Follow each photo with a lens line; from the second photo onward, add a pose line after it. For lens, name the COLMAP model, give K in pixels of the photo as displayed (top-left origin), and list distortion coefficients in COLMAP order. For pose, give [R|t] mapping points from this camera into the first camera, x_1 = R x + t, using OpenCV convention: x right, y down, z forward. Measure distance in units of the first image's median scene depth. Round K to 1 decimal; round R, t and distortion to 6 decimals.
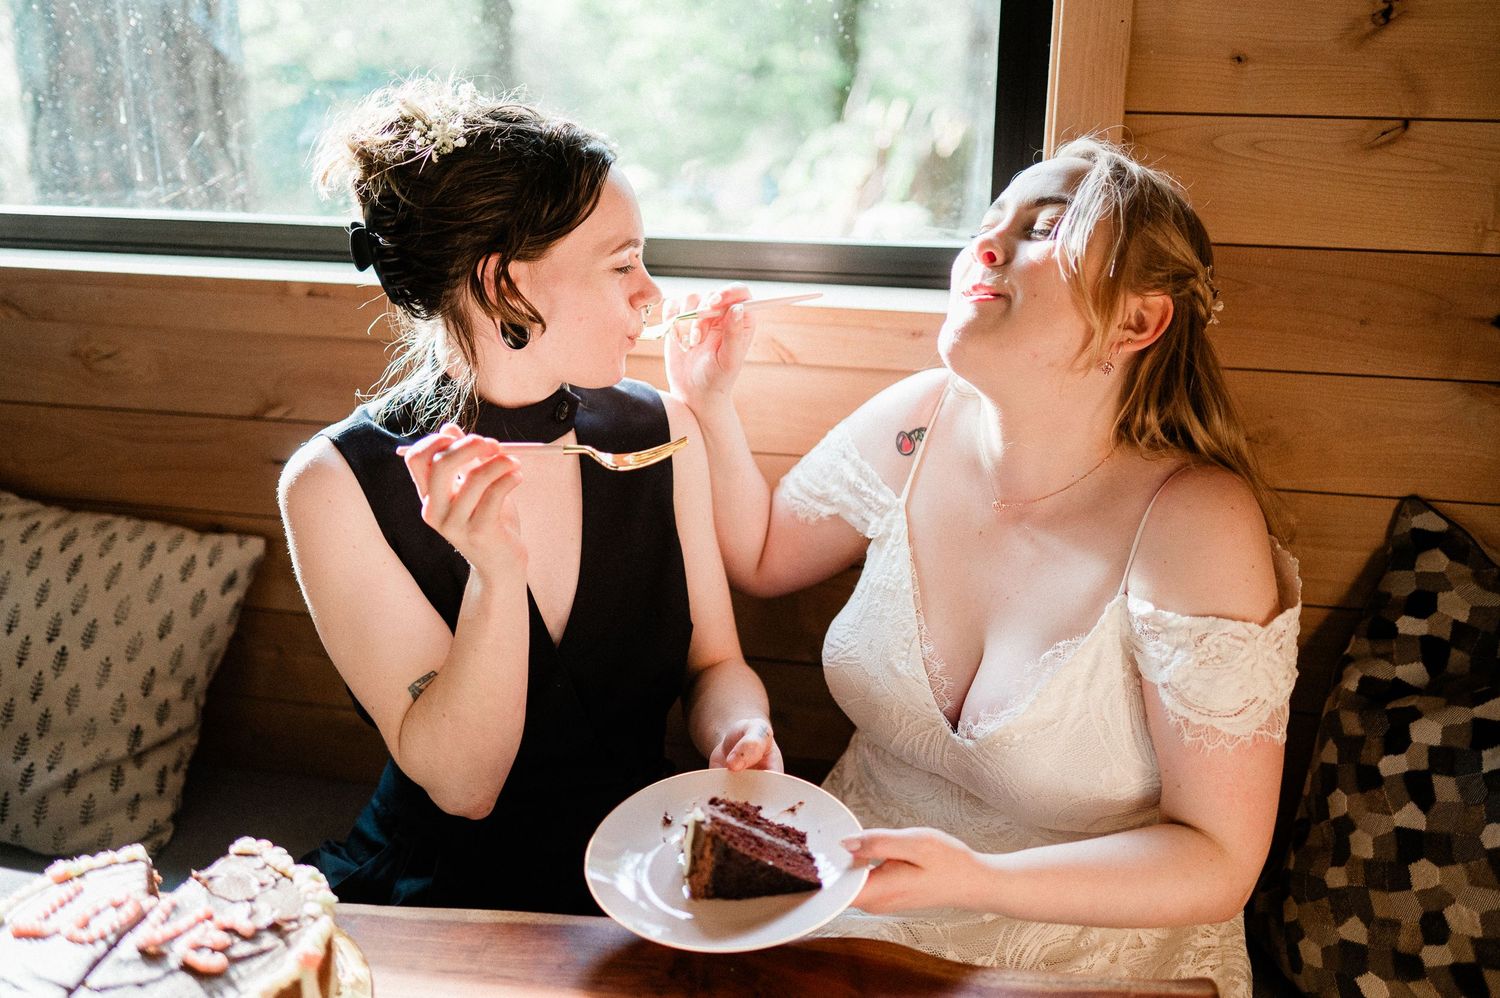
lens RADIAL K [[1487.2, 0, 754.9], [0, 1487.2, 498.5], [0, 0, 1]] dist [-0.011558, 0.000000]
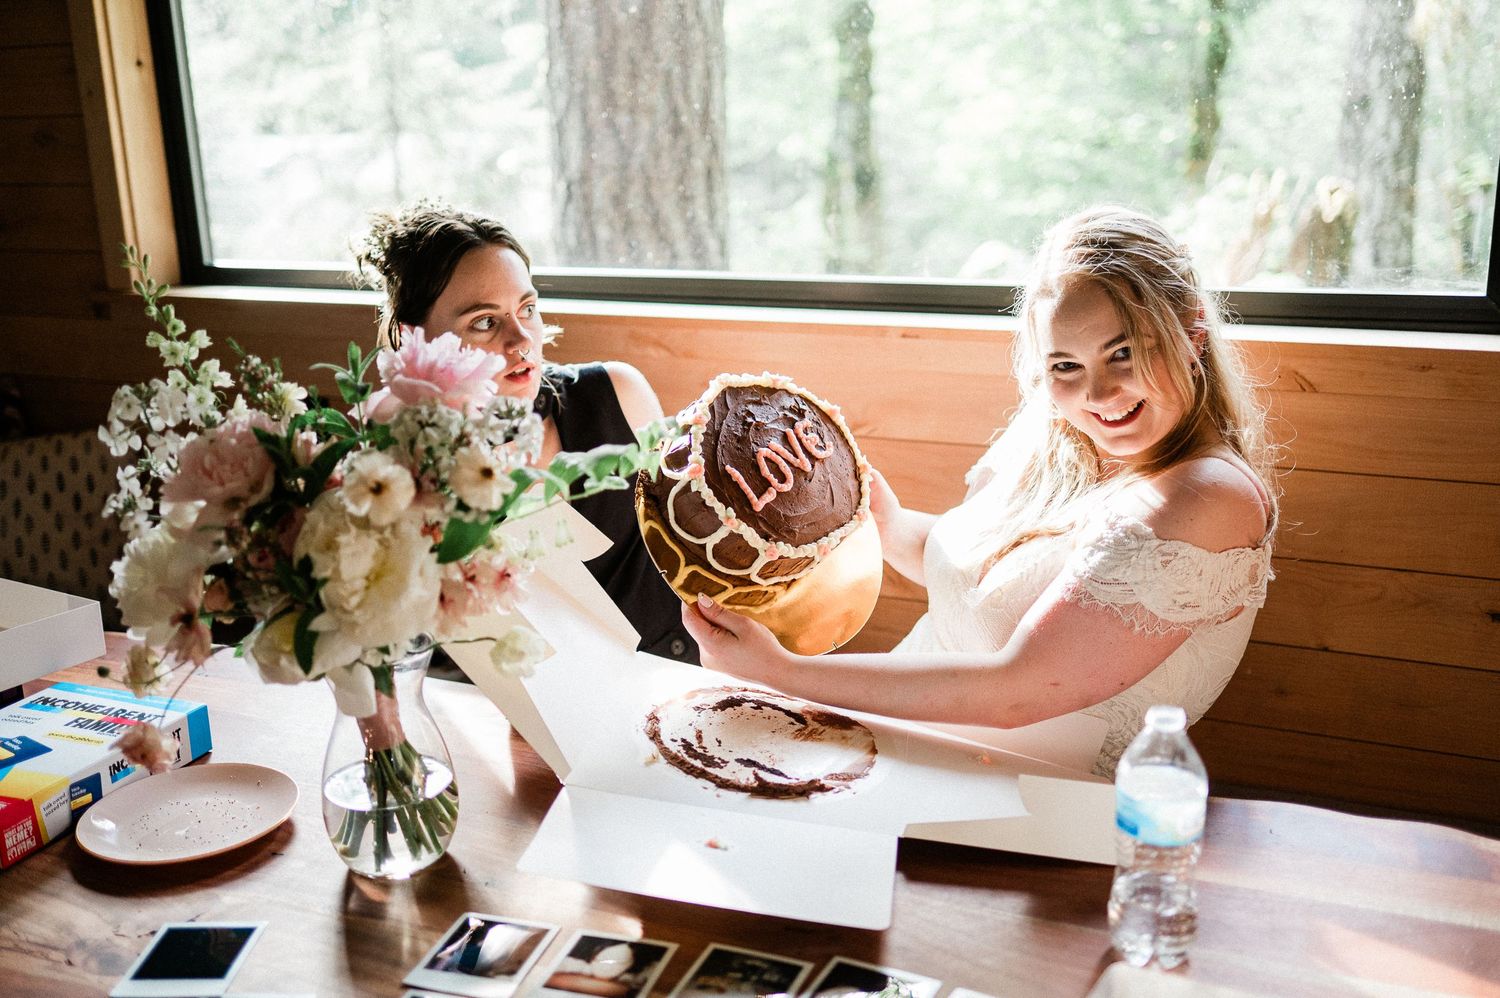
lens RADIAL K [[1487.2, 0, 744.5], [0, 1487.2, 492.5], [0, 0, 1]] dist [-0.011558, 0.000000]
pose [[0.974775, 0.019938, -0.222297, -0.165721], [-0.031155, 0.998406, -0.047068, 0.067283], [0.221004, 0.052806, 0.973842, -0.300244]]
